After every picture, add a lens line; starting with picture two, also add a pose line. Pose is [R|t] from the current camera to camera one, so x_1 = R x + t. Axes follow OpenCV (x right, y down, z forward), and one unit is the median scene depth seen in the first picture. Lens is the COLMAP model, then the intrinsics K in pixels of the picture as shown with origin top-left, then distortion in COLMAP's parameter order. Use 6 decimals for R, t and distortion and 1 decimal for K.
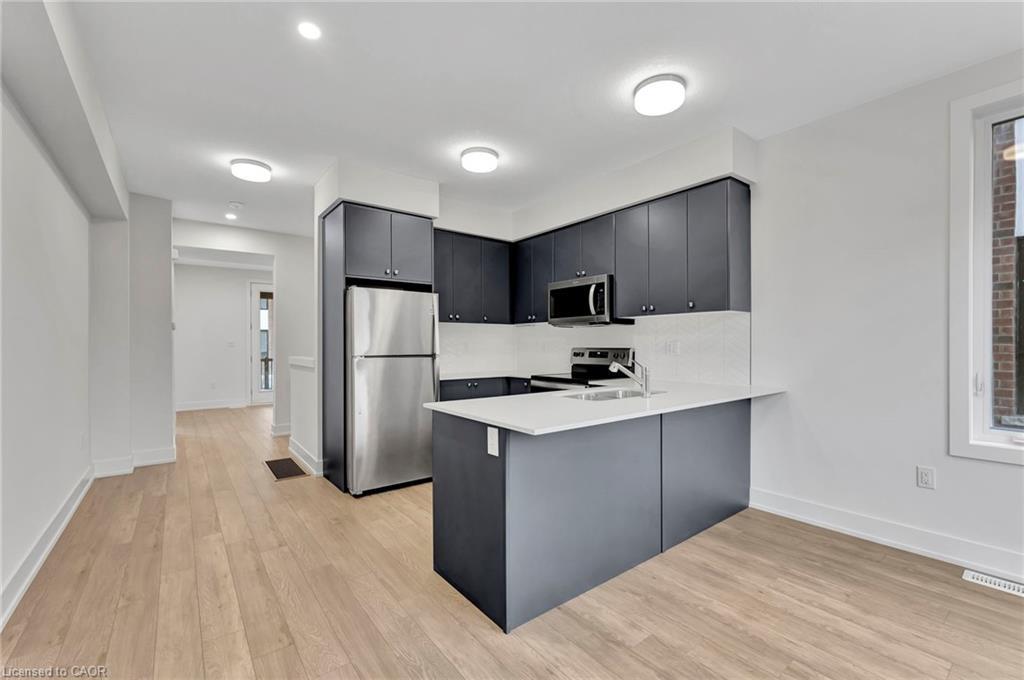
lens RADIAL K [[430.2, 0, 513.2], [0, 430.2, 348.5], [0, 0, 1]] dist [-0.000523, -0.000001]
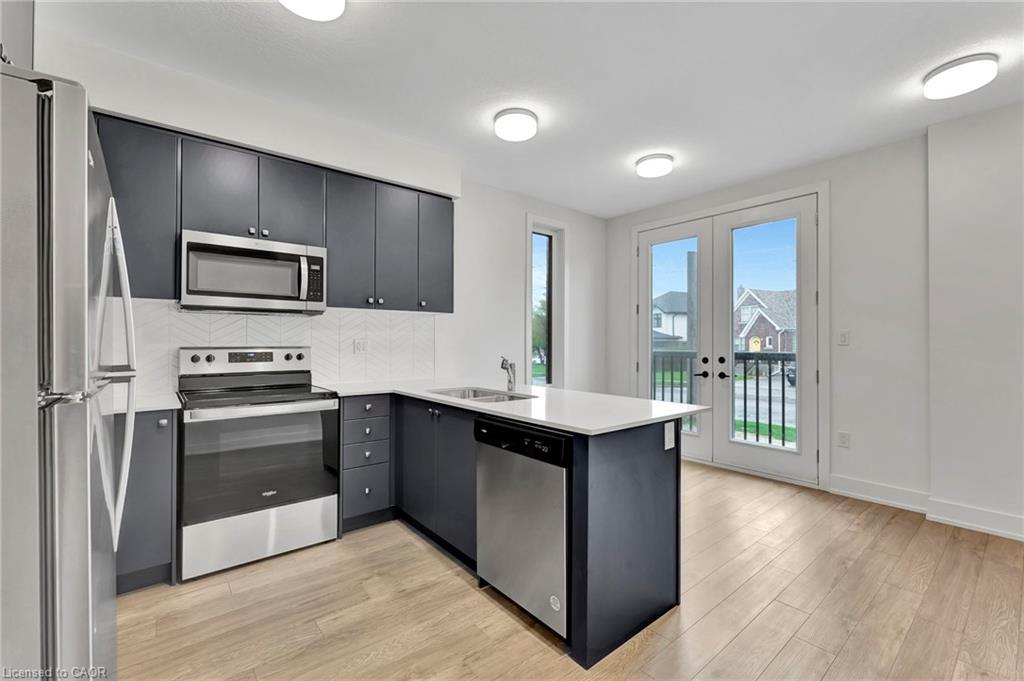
lens RADIAL K [[440.3, 0, 515.5], [0, 440.3, 339.8], [0, 0, 1]] dist [-0.000280, 0.000135]
pose [[-0.022734, 0.004239, 0.999733, -0.498785], [0.005411, 0.999977, -0.004117, -0.007556], [-0.999727, 0.005316, -0.022757, 0.621751]]
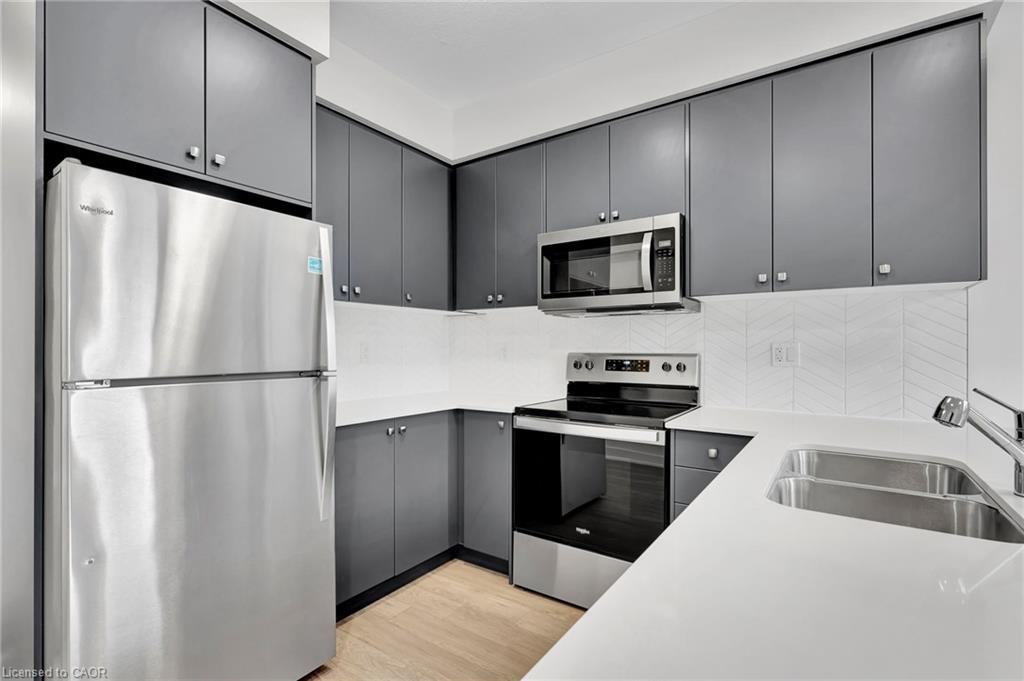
lens RADIAL K [[474.2, 0, 510.0], [0, 474.2, 350.2], [0, 0, 1]] dist [-0.001558, -0.000117]
pose [[0.957513, 0.001086, 0.288388, -0.128916], [-0.000365, 0.999997, -0.002553, -0.004082], [-0.288390, 0.002339, 0.957510, 0.461547]]
